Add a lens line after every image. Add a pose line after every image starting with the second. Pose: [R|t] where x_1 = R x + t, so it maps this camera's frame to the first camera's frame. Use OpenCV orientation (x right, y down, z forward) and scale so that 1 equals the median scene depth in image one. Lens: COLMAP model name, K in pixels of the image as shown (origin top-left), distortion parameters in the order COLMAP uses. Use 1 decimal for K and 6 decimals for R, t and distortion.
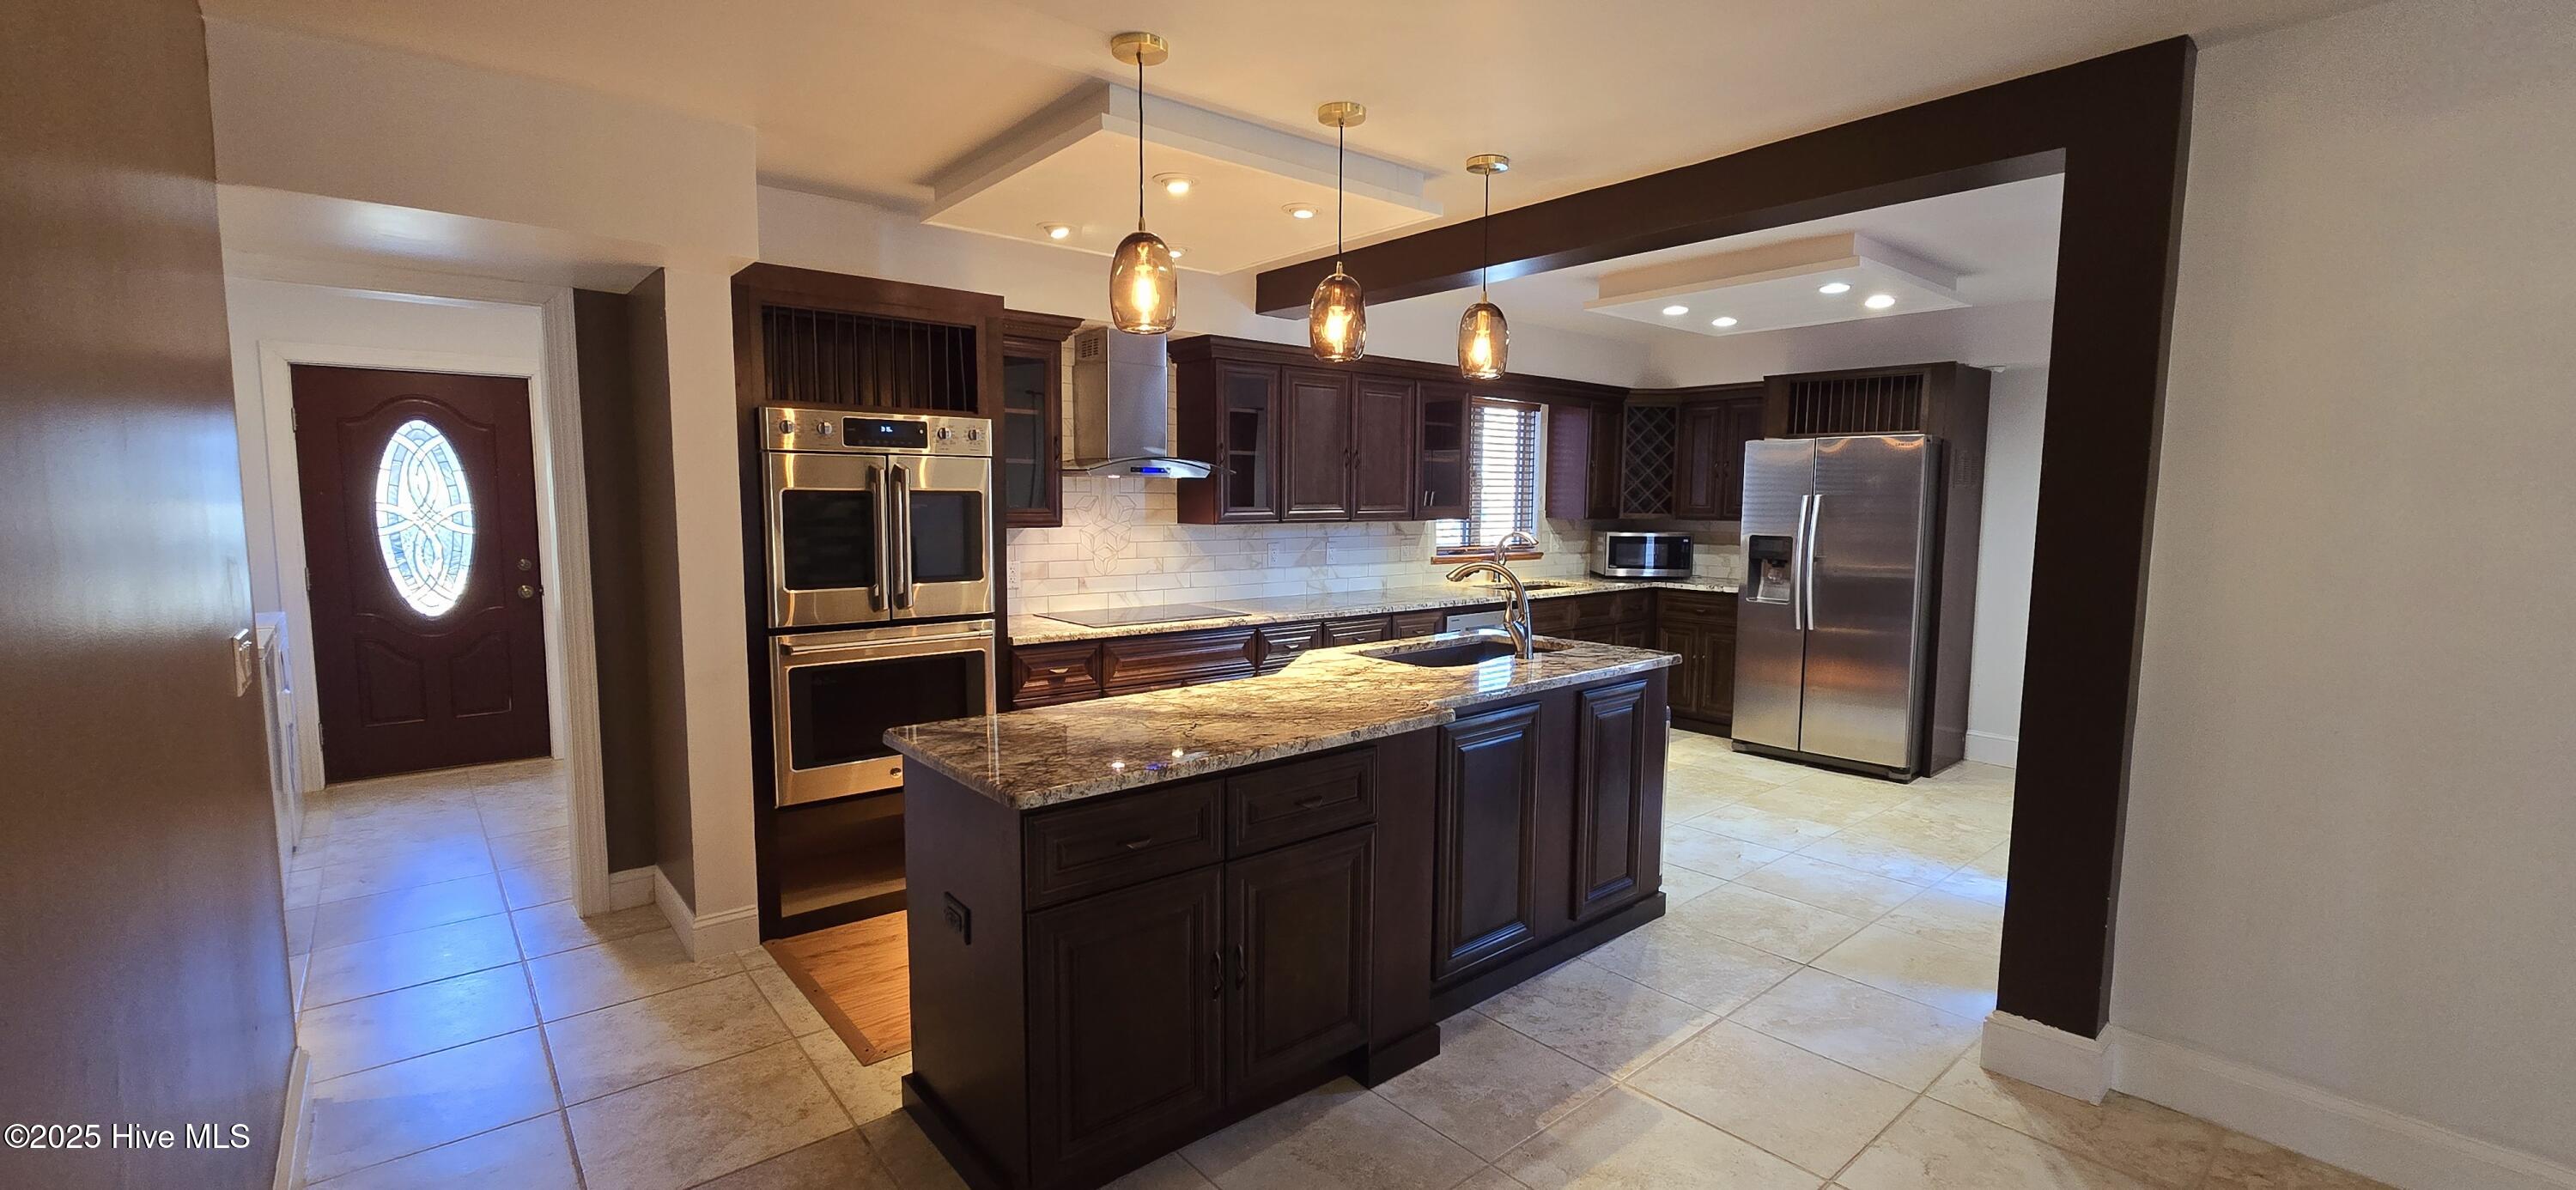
lens RADIAL K [[1057.3, 0, 1293.3], [0, 1057.3, 598.2], [0, 0, 1]] dist [-0.000127, -0.000068]
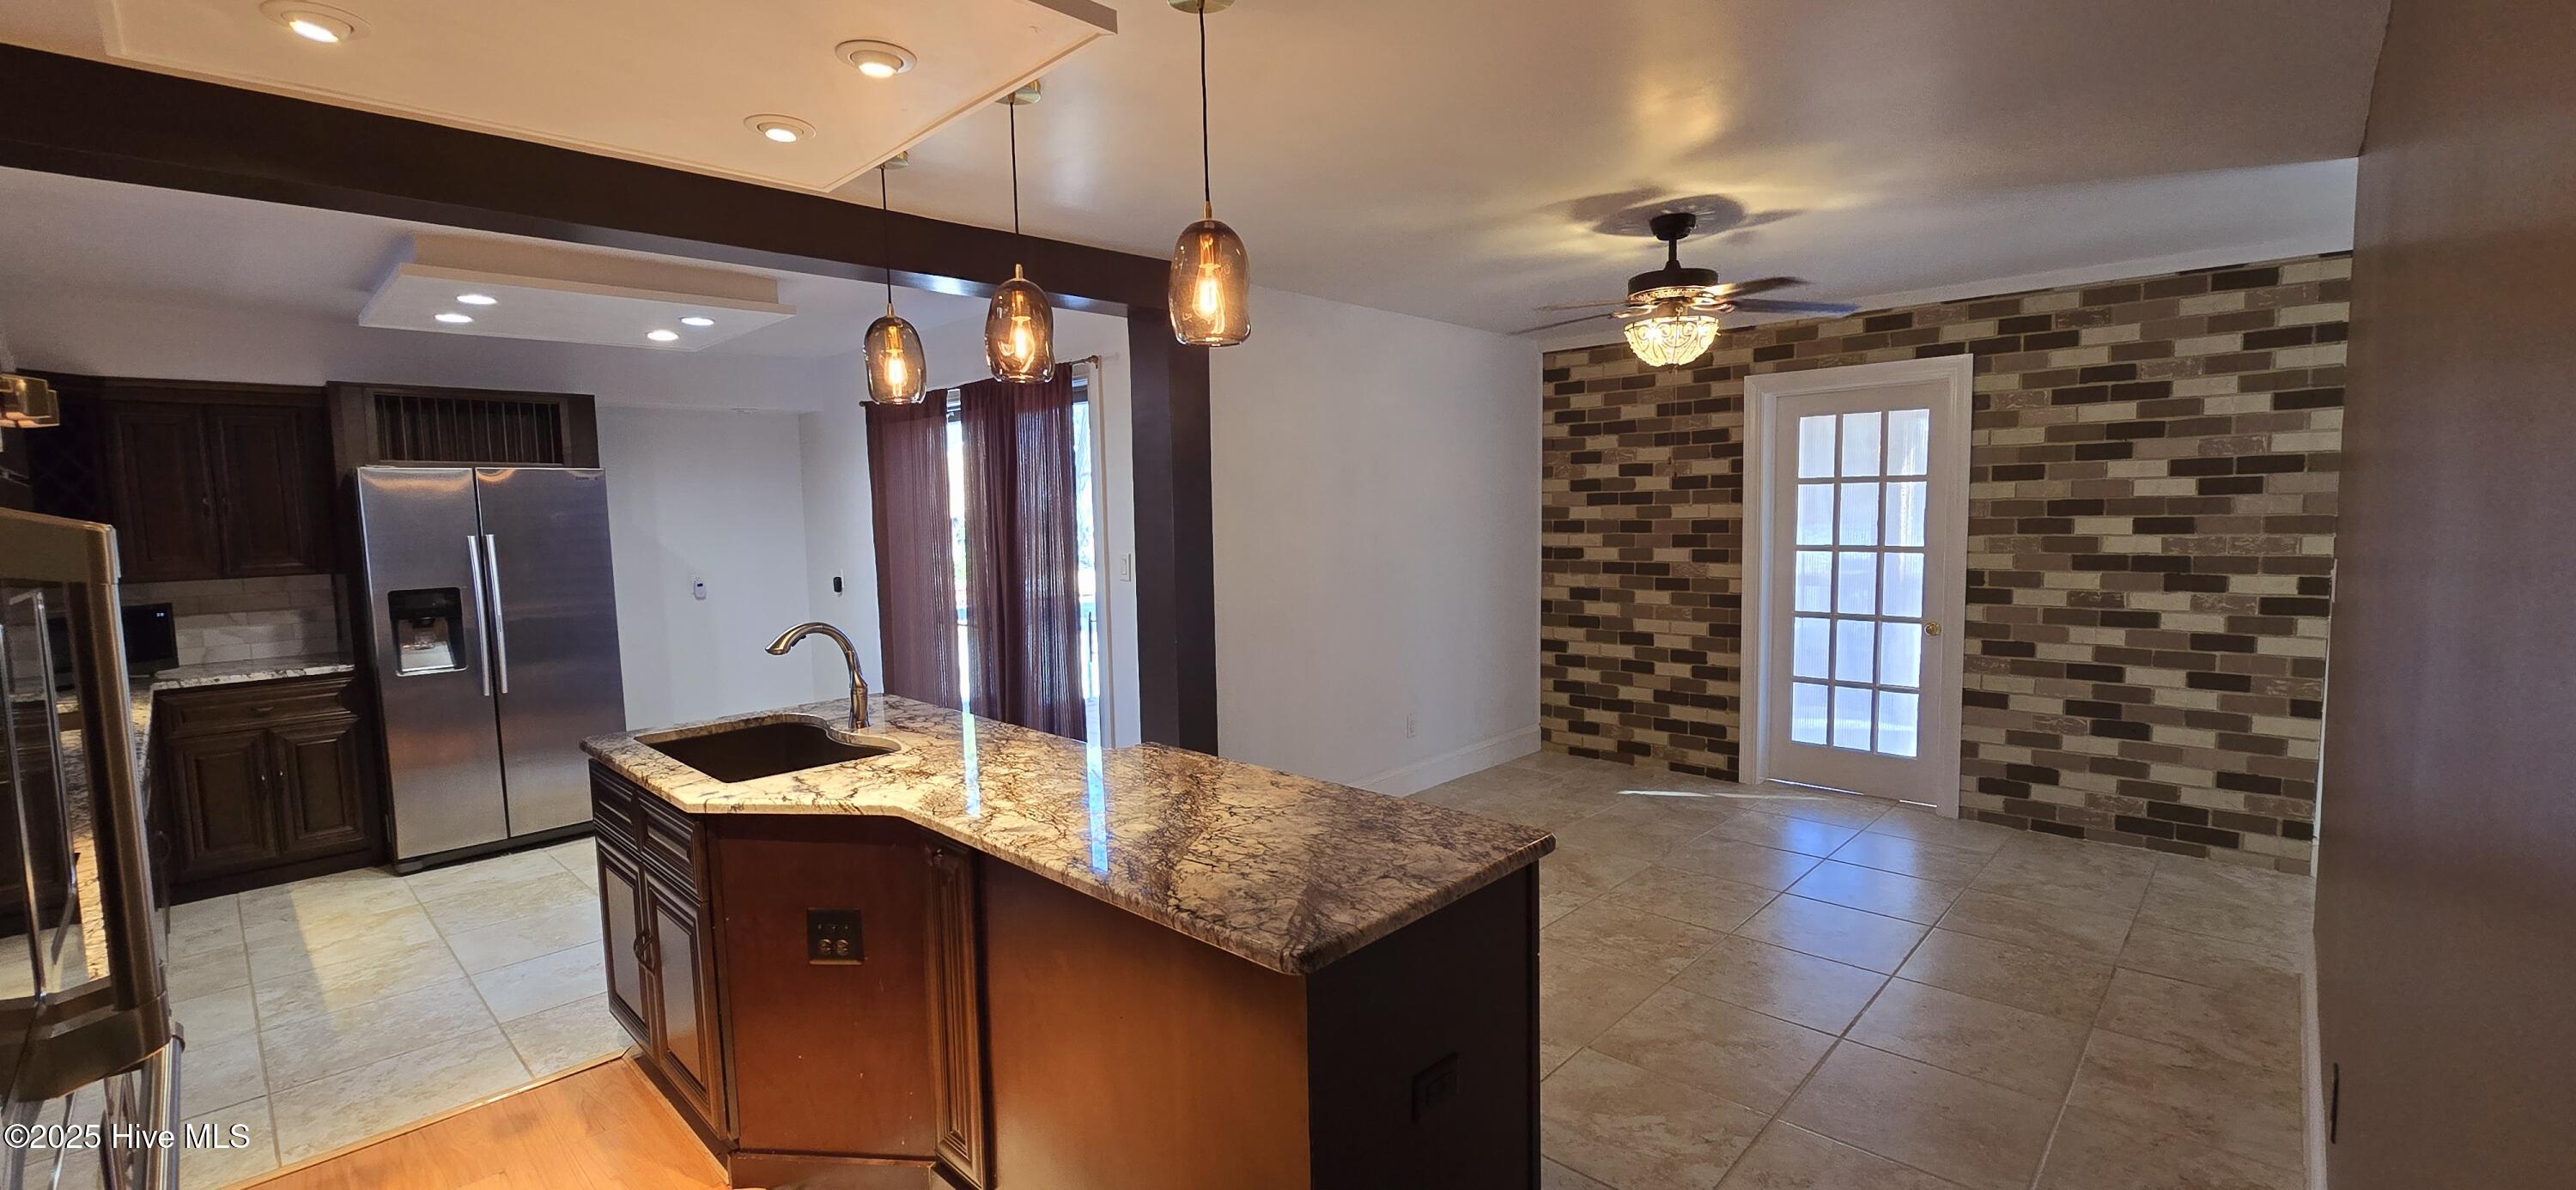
lens RADIAL K [[1057.3, 0, 1293.3], [0, 1057.3, 598.2], [0, 0, 1]] dist [-0.000127, -0.000068]
pose [[-0.107808, -0.094431, 0.989677, -0.483849], [0.119380, 0.987046, 0.107184, -0.070148], [-0.986978, 0.129702, -0.095138, 0.522119]]
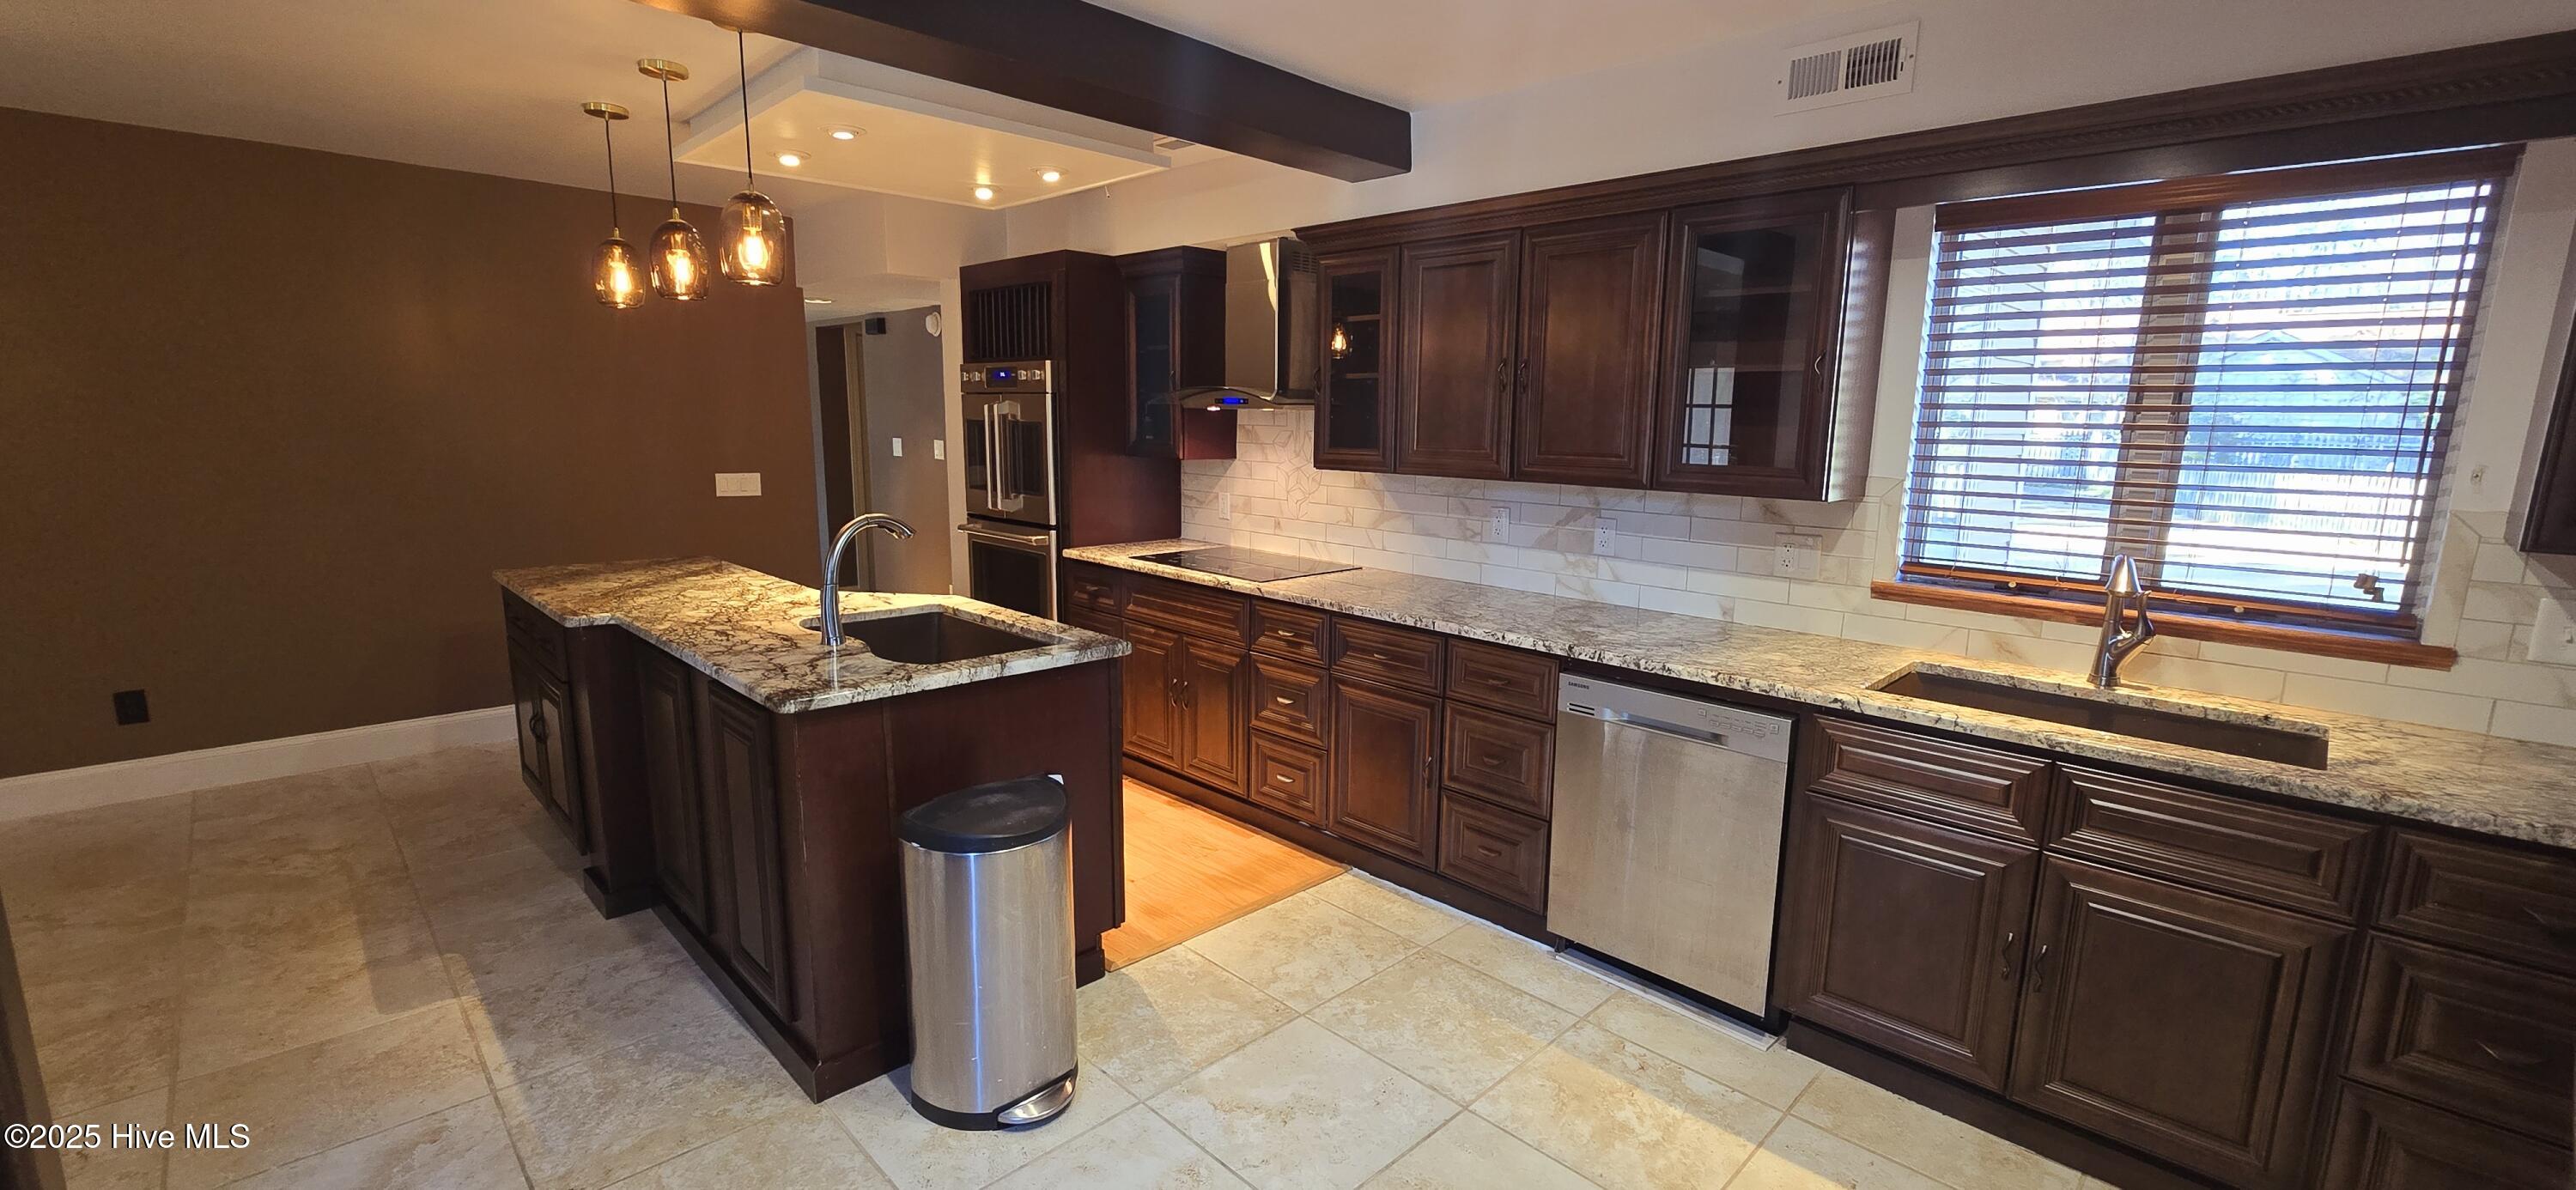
lens RADIAL K [[1057.3, 0, 1293.3], [0, 1057.3, 598.2], [0, 0, 1]] dist [-0.000127, -0.000068]
pose [[0.086041, 0.169573, -0.981755, 0.720451], [-0.112705, 0.980740, 0.159520, -0.098827], [0.989896, 0.096924, 0.103496, 0.905110]]
